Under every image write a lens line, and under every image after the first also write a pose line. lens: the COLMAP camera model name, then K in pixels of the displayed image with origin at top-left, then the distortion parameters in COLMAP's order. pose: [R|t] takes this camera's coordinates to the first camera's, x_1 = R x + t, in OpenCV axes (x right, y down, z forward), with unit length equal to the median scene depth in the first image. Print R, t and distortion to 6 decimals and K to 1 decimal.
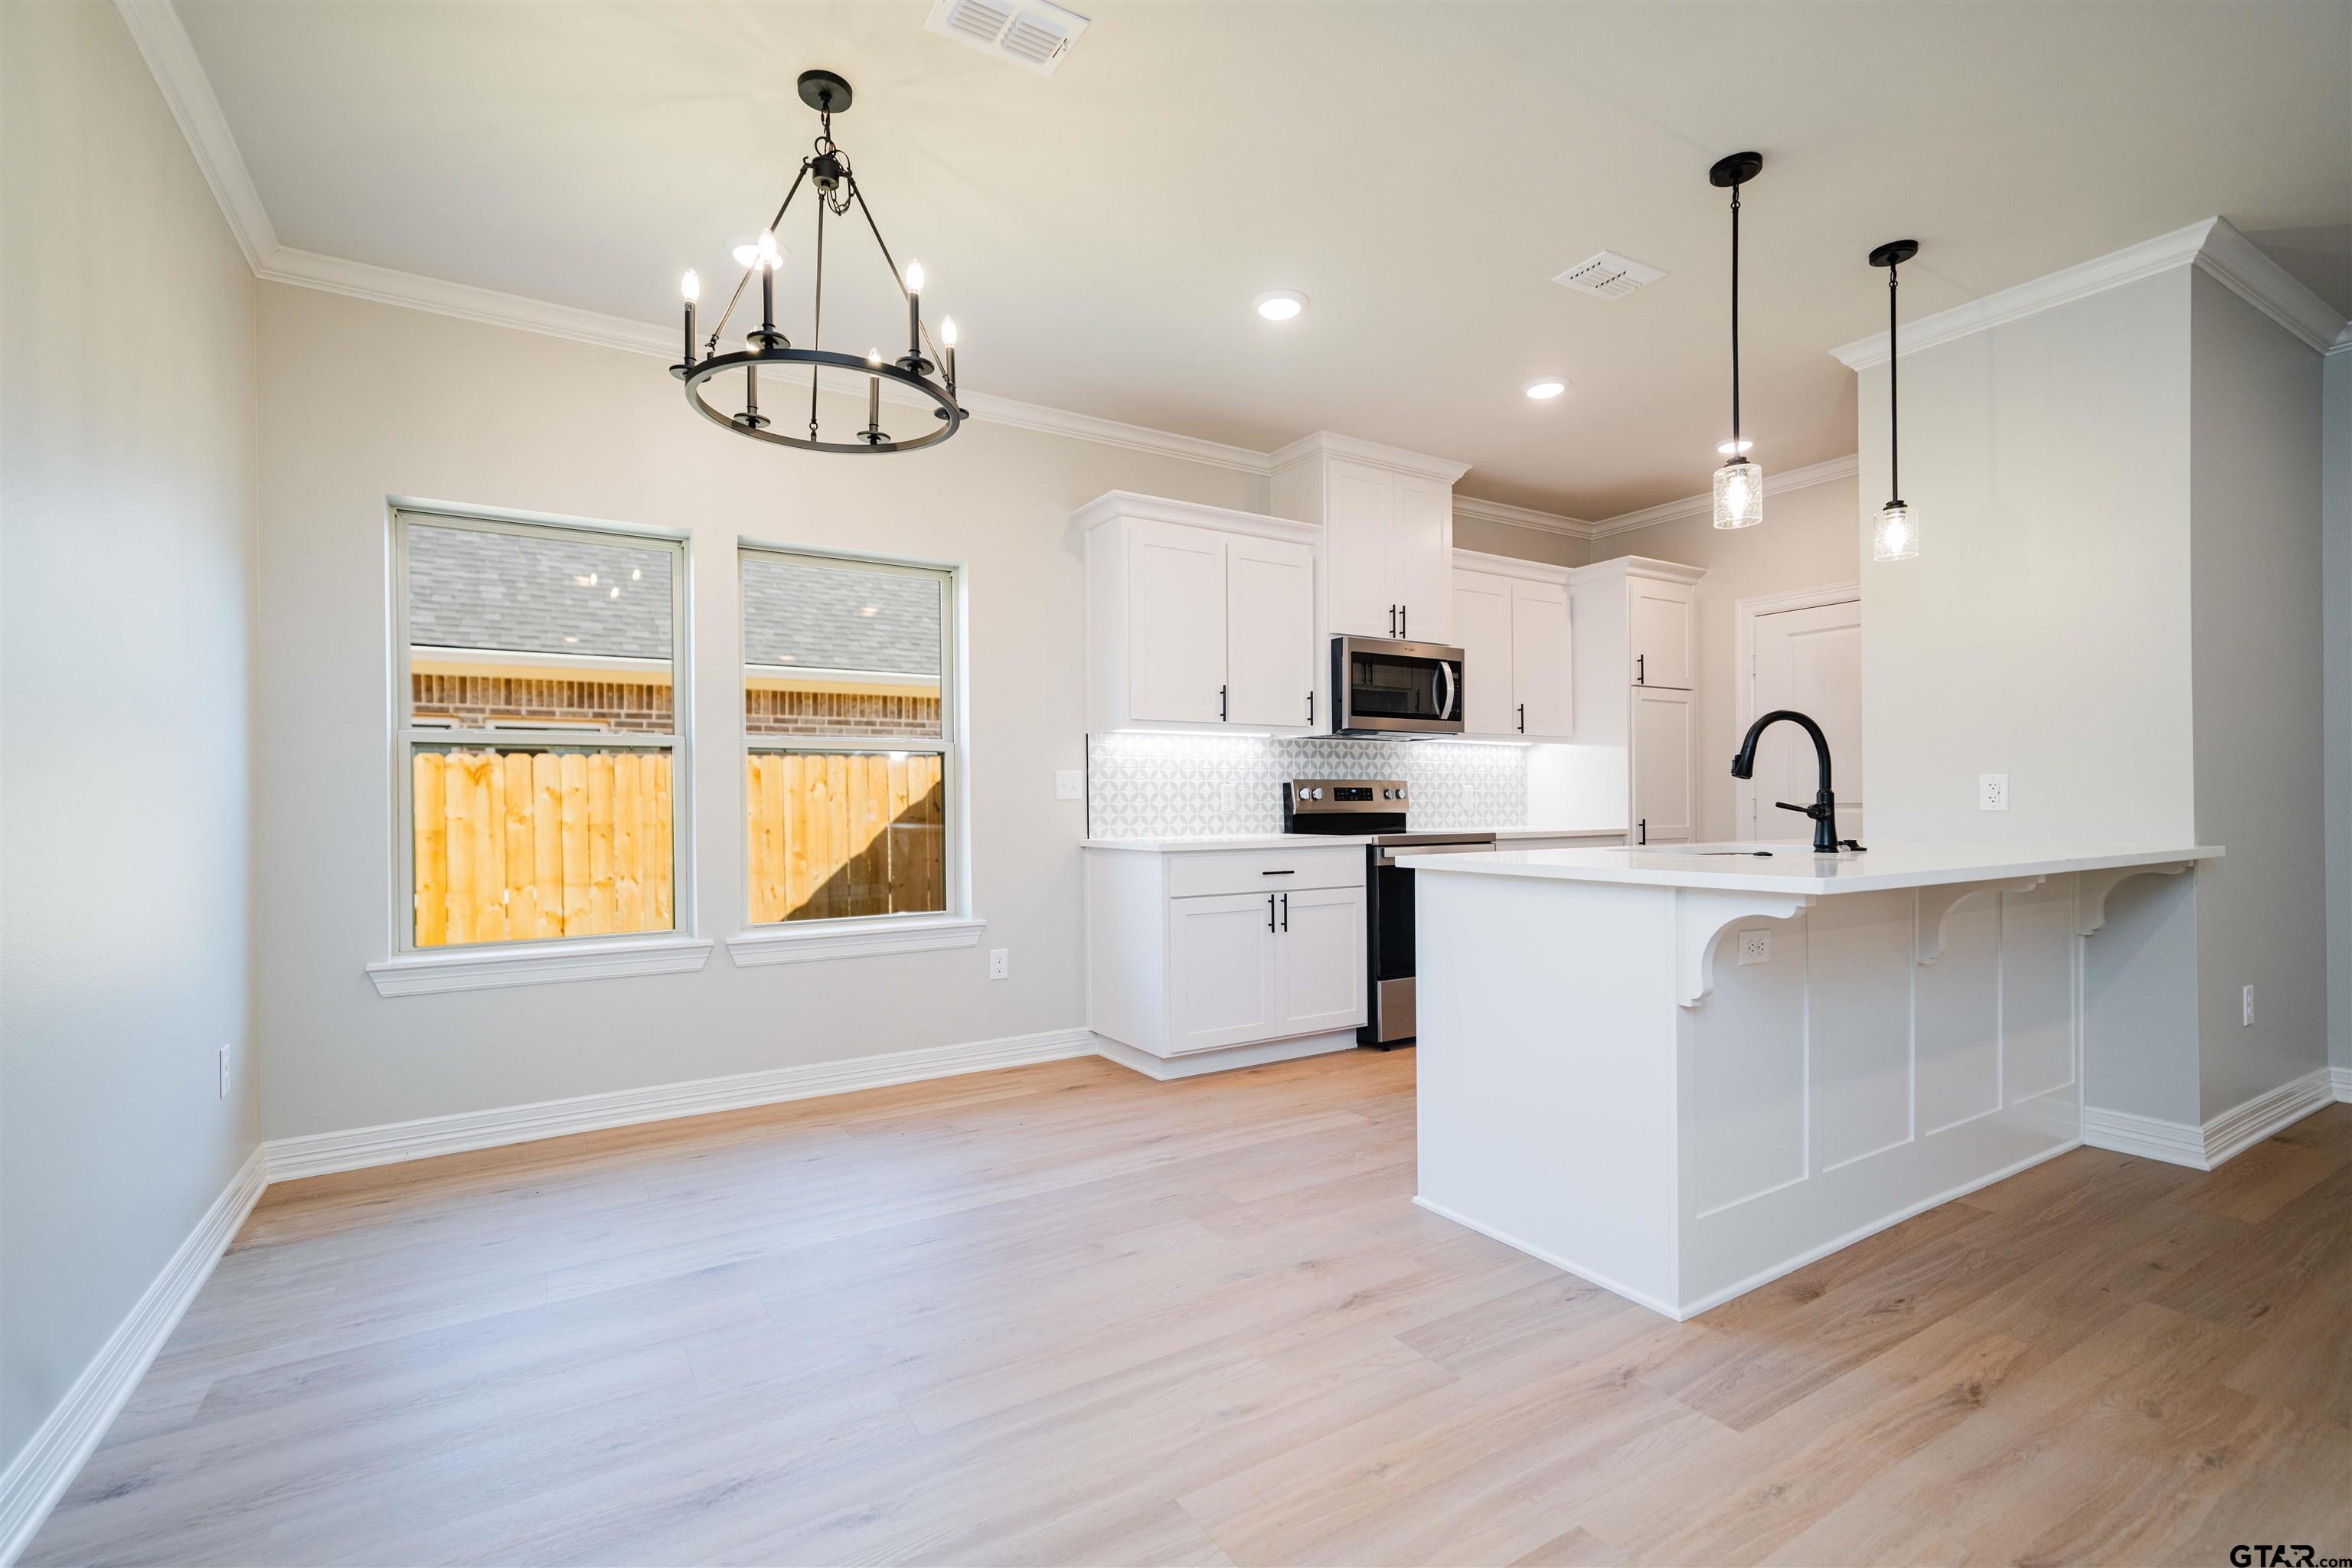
lens RADIAL K [[1071.2, 0, 1145.5], [0, 1071.2, 804.1], [0, 0, 1]] dist [0.010616, 0.001305]
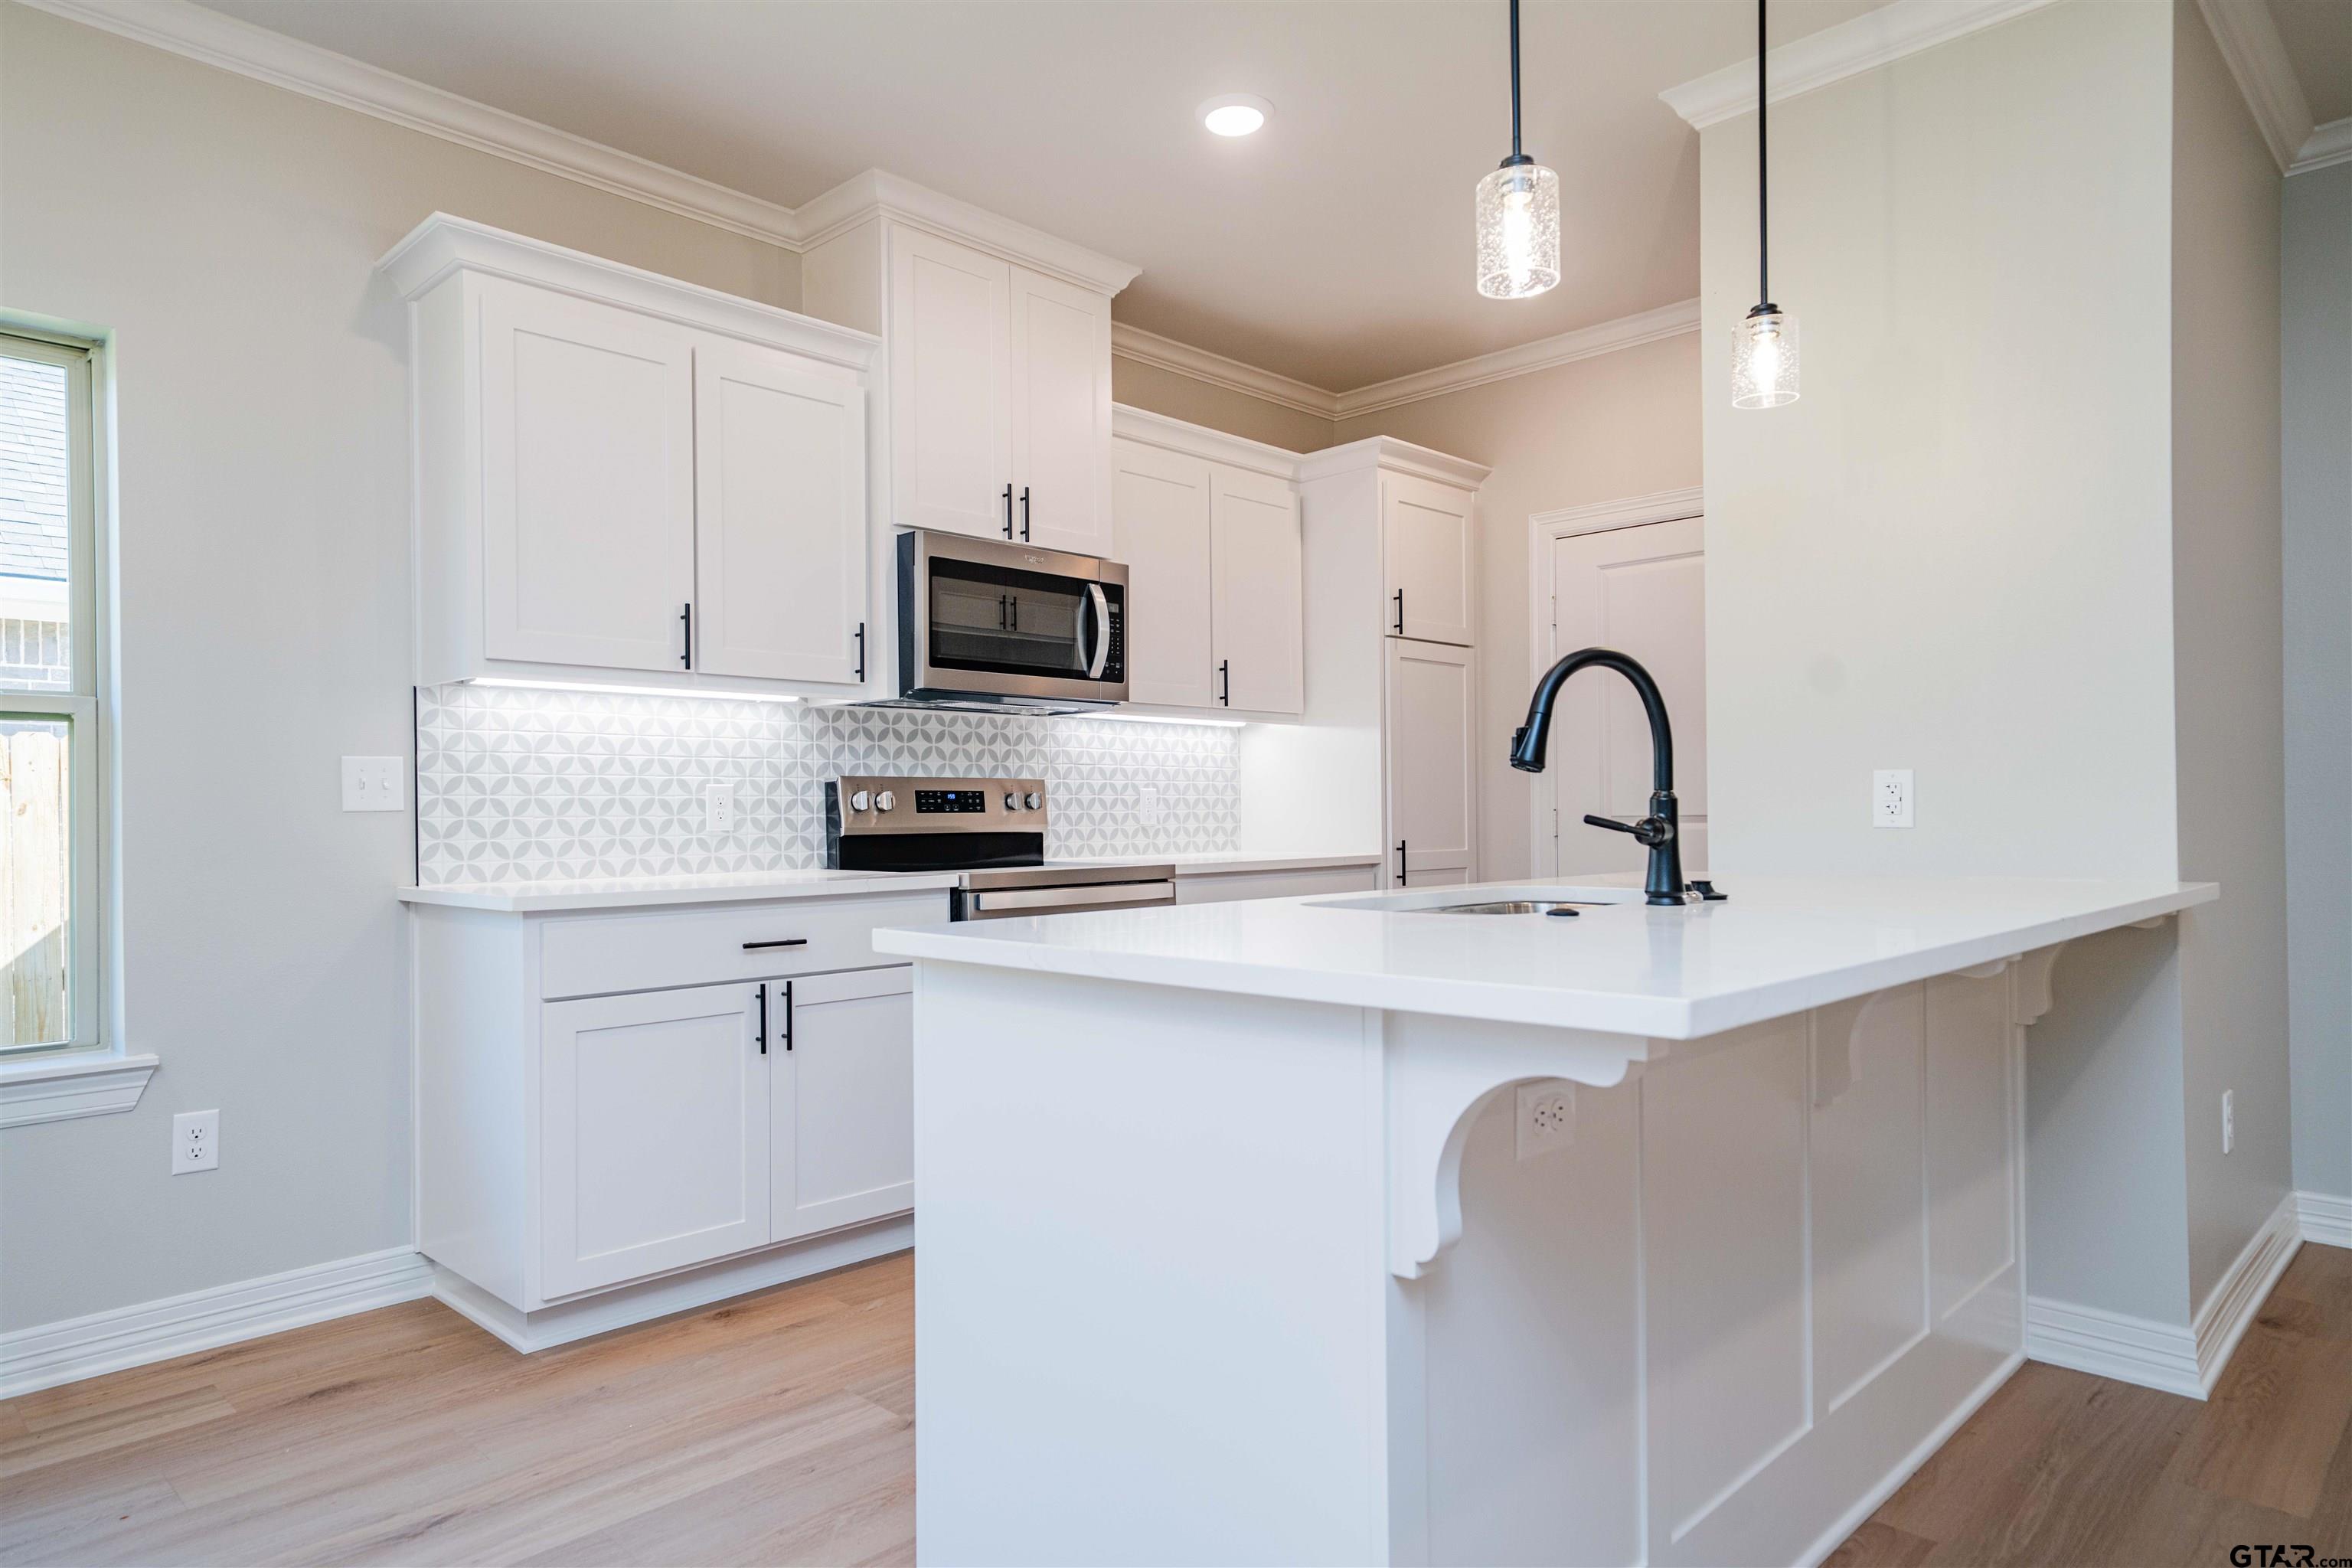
lens RADIAL K [[1439.1, 0, 1159.0], [0, 1439.1, 808.6], [0, 0, 1]] dist [0.032437, 0.002700]
pose [[0.970346, -0.000866, 0.241717, 0.126831], [0.002209, 0.999984, -0.005286, -0.001038], [-0.241709, 0.005664, 0.970332, 0.216662]]
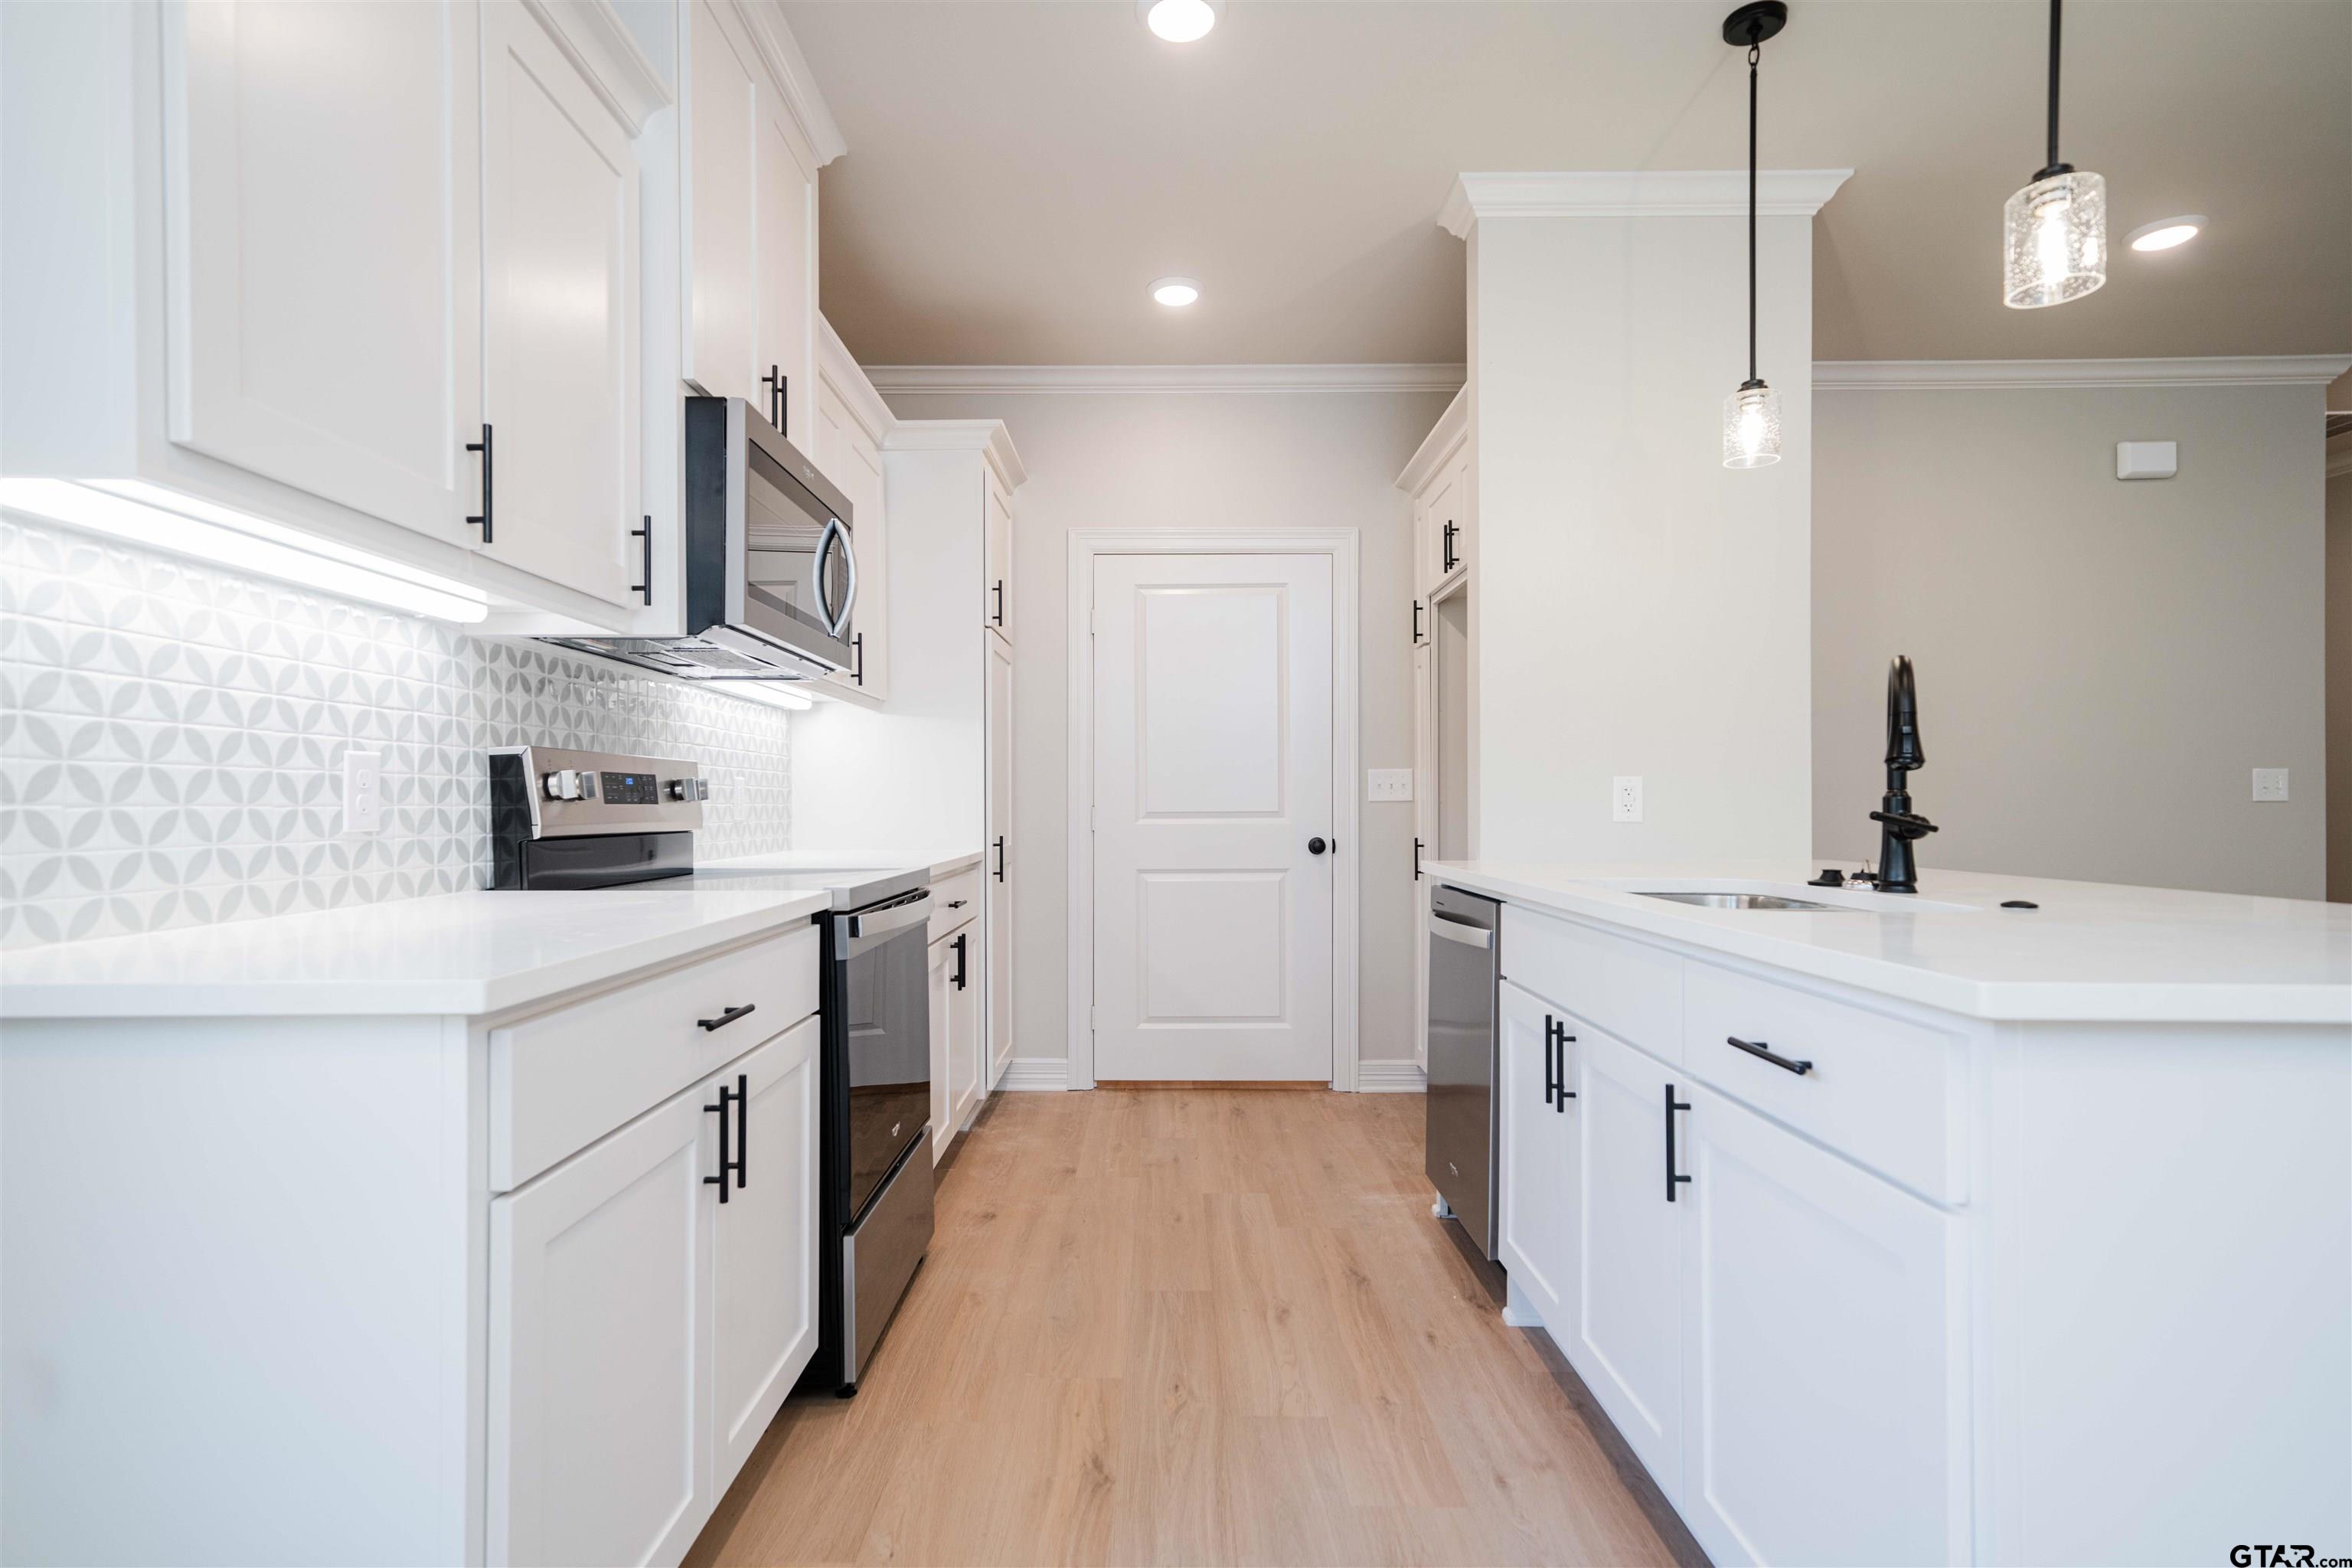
lens RADIAL K [[1207.1, 0, 1162.9], [0, 1207.1, 788.4], [0, 0, 1]] dist [0.029444, 0.000131]
pose [[0.521942, 0.018448, 0.852782, -0.121045], [-0.002025, 0.999790, -0.020389, 0.000087], [-0.852979, 0.008915, 0.521870, 0.639628]]
